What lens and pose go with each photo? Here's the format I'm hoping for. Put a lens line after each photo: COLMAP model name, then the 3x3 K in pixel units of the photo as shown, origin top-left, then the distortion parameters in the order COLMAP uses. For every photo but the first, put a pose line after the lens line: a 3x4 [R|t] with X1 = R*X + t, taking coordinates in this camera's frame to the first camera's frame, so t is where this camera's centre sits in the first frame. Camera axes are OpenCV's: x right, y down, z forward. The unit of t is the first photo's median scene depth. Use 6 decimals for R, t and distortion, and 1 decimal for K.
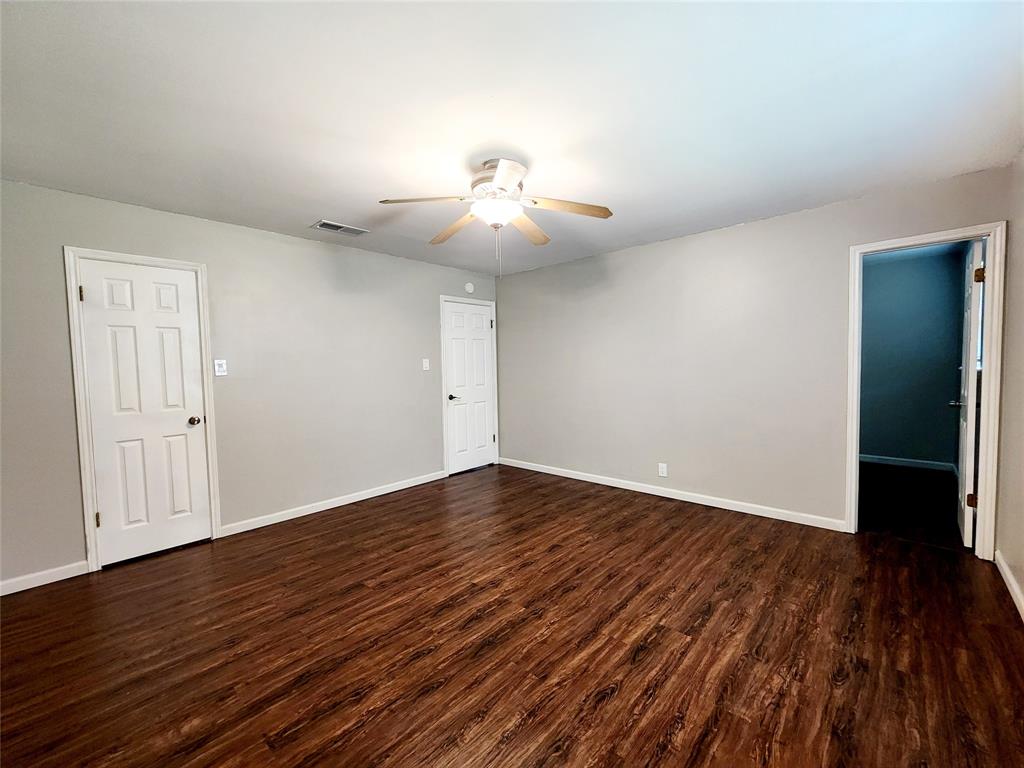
lens RADIAL K [[417.4, 0, 510.5], [0, 417.4, 385.3], [0, 0, 1]] dist [0.000230, 0.000028]
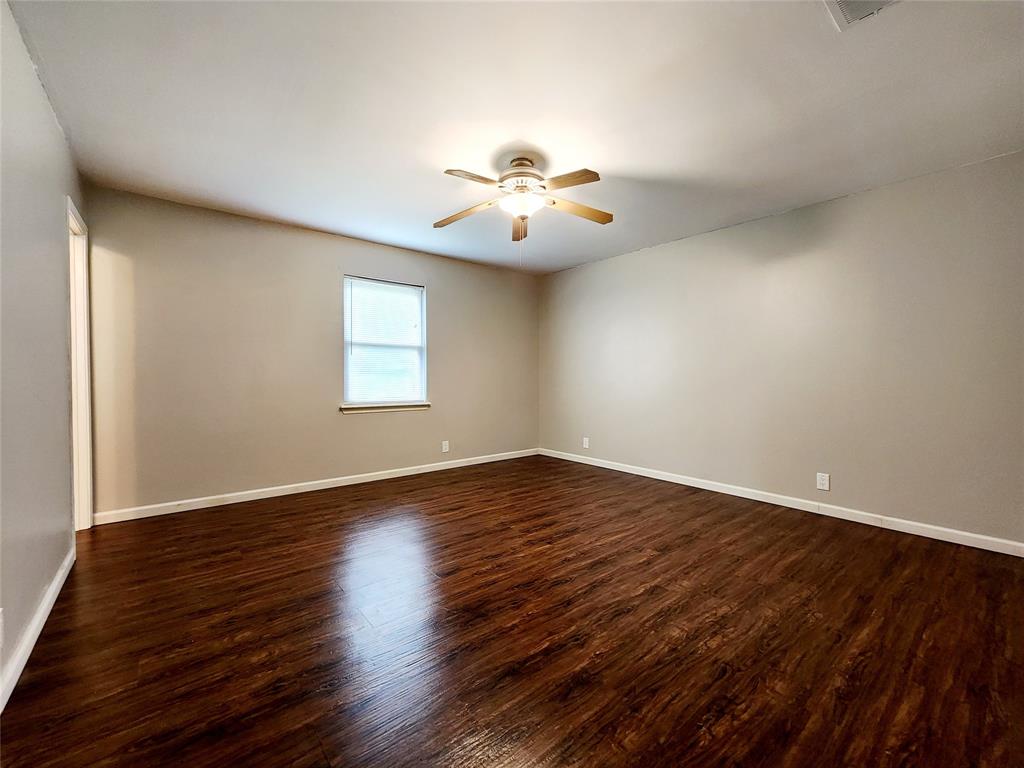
lens RADIAL K [[417.4, 0, 513.4], [0, 417.4, 381.6], [0, 0, 1]] dist [0.000230, 0.000028]
pose [[-0.989834, 0.015019, 0.141433, -0.157142], [0.023954, 0.997808, 0.061688, -0.012331], [-0.140196, 0.064449, -0.988024, 2.099163]]
